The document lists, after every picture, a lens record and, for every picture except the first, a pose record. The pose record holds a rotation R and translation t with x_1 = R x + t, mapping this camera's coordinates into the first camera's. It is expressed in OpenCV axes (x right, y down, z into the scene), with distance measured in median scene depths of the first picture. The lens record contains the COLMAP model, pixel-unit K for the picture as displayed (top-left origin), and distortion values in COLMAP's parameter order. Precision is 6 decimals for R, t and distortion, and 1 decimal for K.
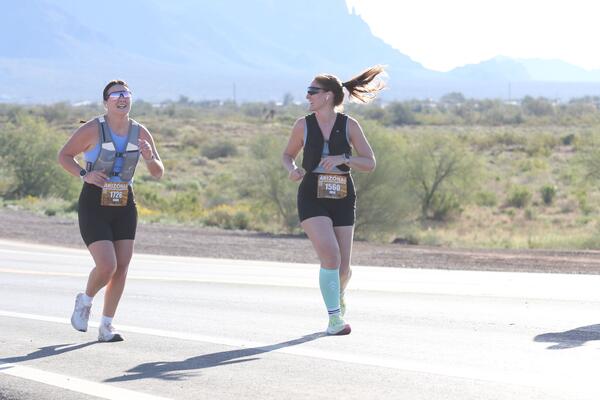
lens RADIAL K [[3753.3, 0, 300.0], [0, 3753.3, 200.0], [0, 0, 1]] dist [0.196925, 32.545745]
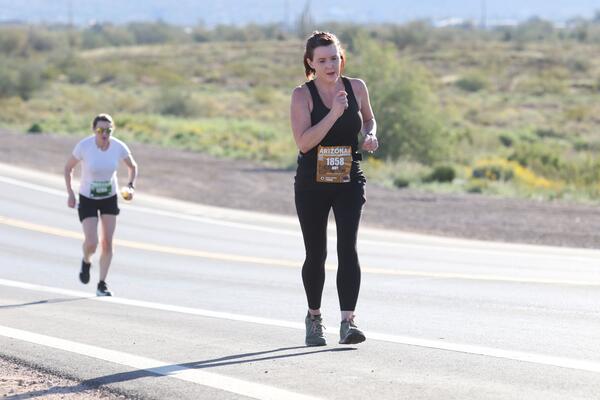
lens RADIAL K [[3753.3, 0, 300.0], [0, 3753.3, 200.0], [0, 0, 1]] dist [0.196925, 32.545745]
pose [[0.994036, 0.007997, -0.108756, -0.010882], [-0.007463, 0.999958, 0.005316, 0.002938], [0.108794, -0.004472, 0.994054, 0.324392]]
